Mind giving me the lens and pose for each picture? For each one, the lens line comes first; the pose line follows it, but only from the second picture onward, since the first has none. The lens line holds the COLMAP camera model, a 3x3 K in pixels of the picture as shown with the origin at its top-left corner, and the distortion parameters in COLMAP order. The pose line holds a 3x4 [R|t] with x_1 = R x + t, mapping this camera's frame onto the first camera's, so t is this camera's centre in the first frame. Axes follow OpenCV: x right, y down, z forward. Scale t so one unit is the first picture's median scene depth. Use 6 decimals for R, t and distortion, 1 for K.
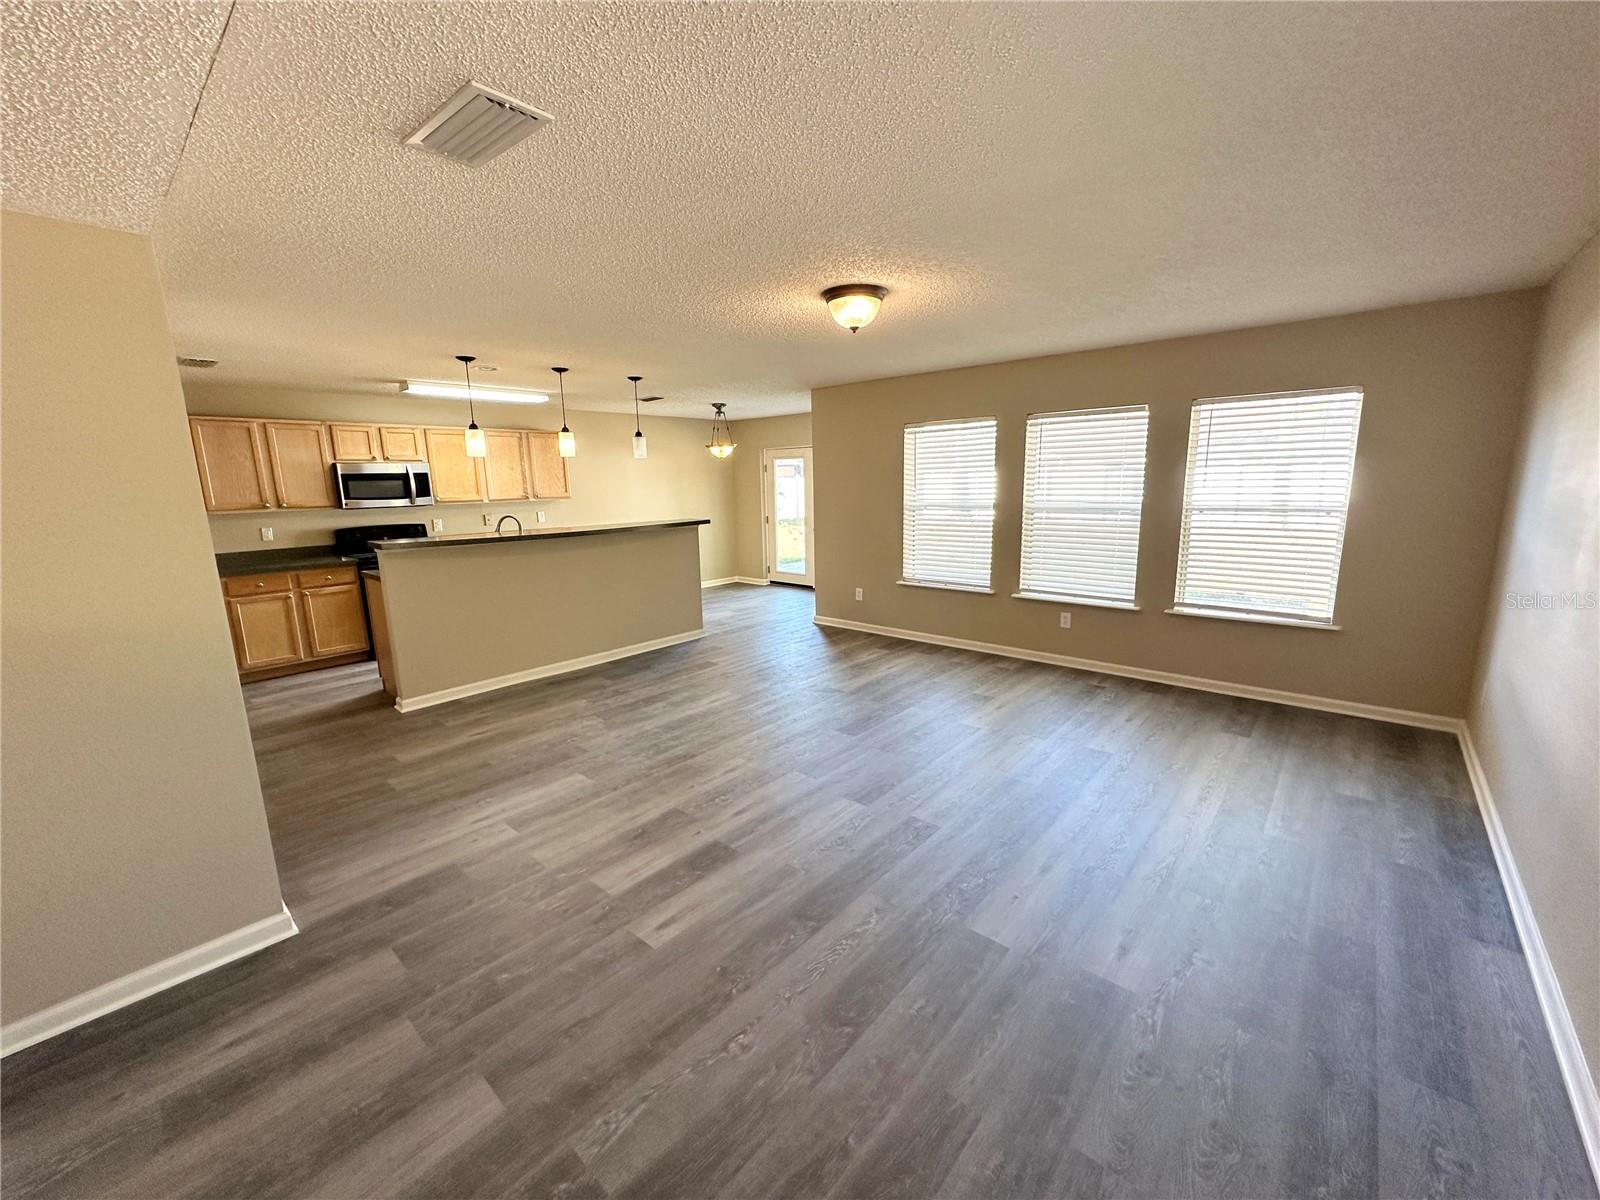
lens RADIAL K [[636.0, 0, 799.8], [0, 636.0, 600.8], [0, 0, 1]] dist [-0.001377, 0.000612]
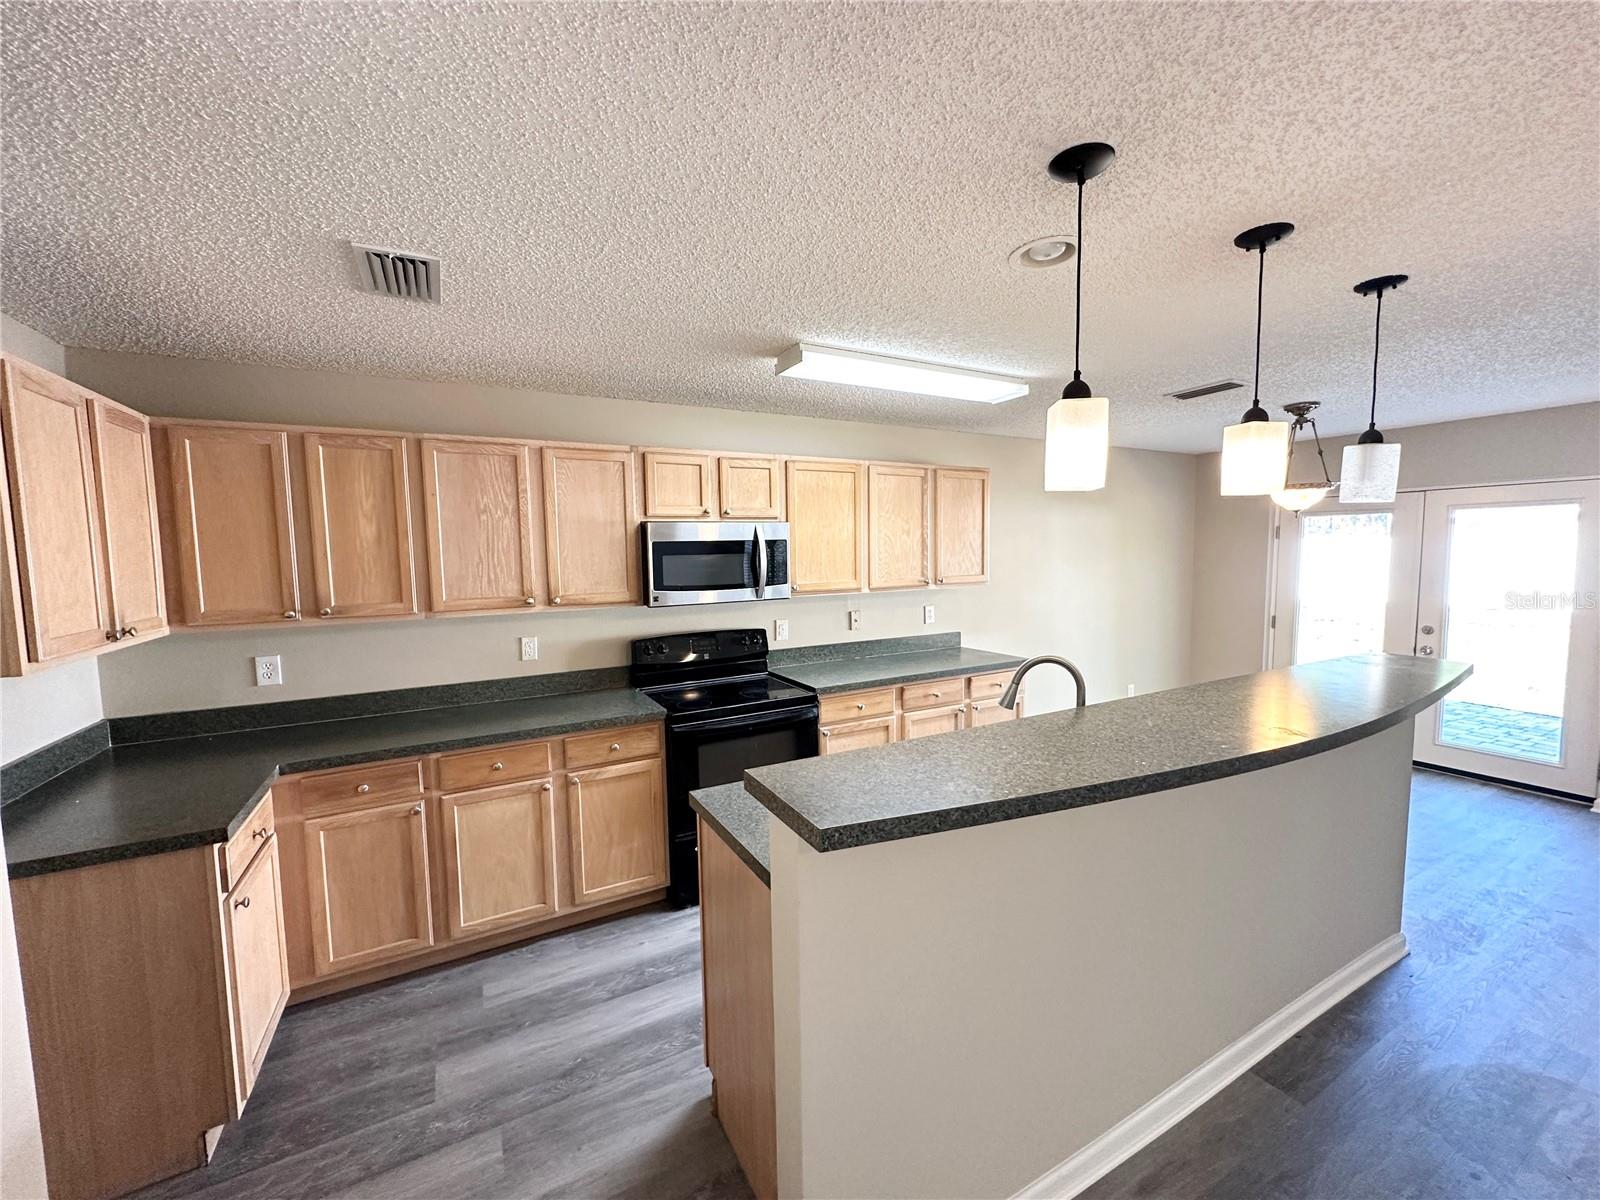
lens RADIAL K [[636.0, 0, 799.8], [0, 636.0, 600.8], [0, 0, 1]] dist [-0.001377, 0.000612]
pose [[0.939775, 0.034990, -0.339997, -0.482397], [-0.068882, 0.993725, -0.088126, -0.127972], [0.334780, 0.106238, 0.936288, 0.624620]]
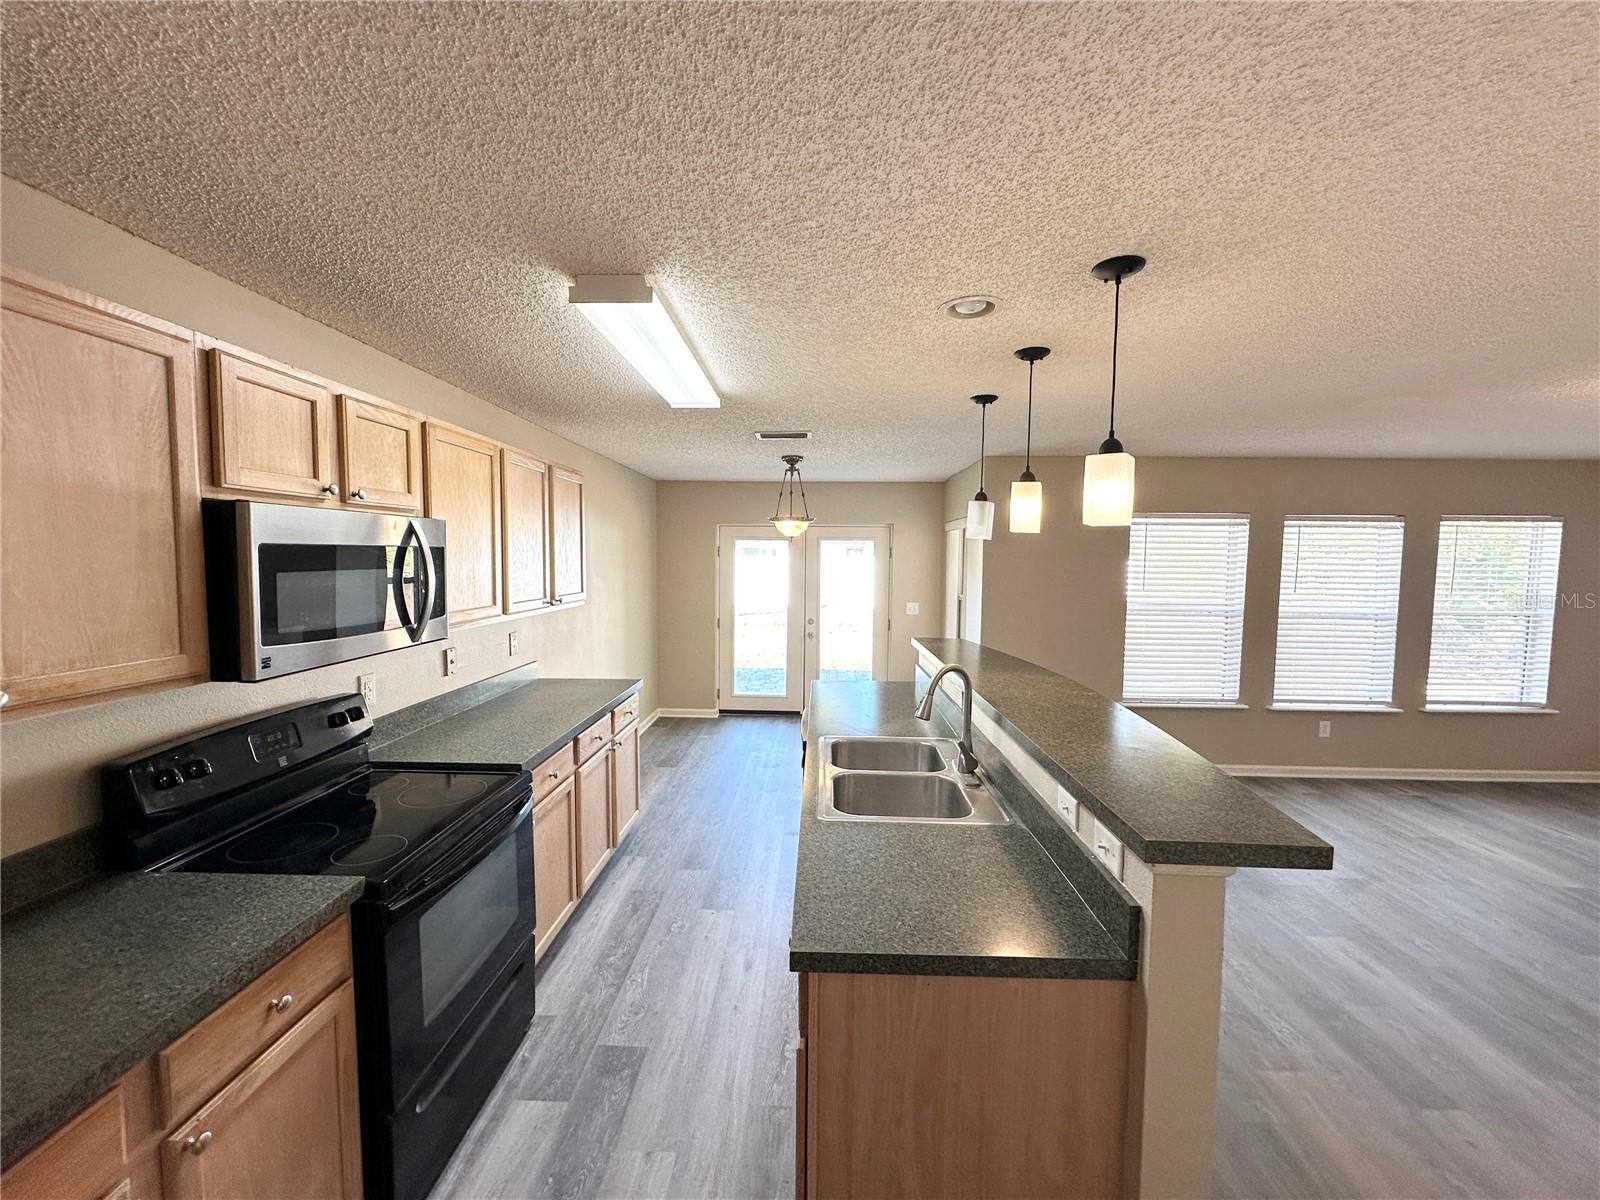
lens RADIAL K [[636.0, 0, 799.8], [0, 636.0, 600.8], [0, 0, 1]] dist [-0.001377, 0.000612]
pose [[0.769422, -0.015214, 0.638559, -0.815563], [0.094169, 0.991494, -0.089844, -0.152900], [-0.631761, 0.129260, 0.764310, 0.766293]]
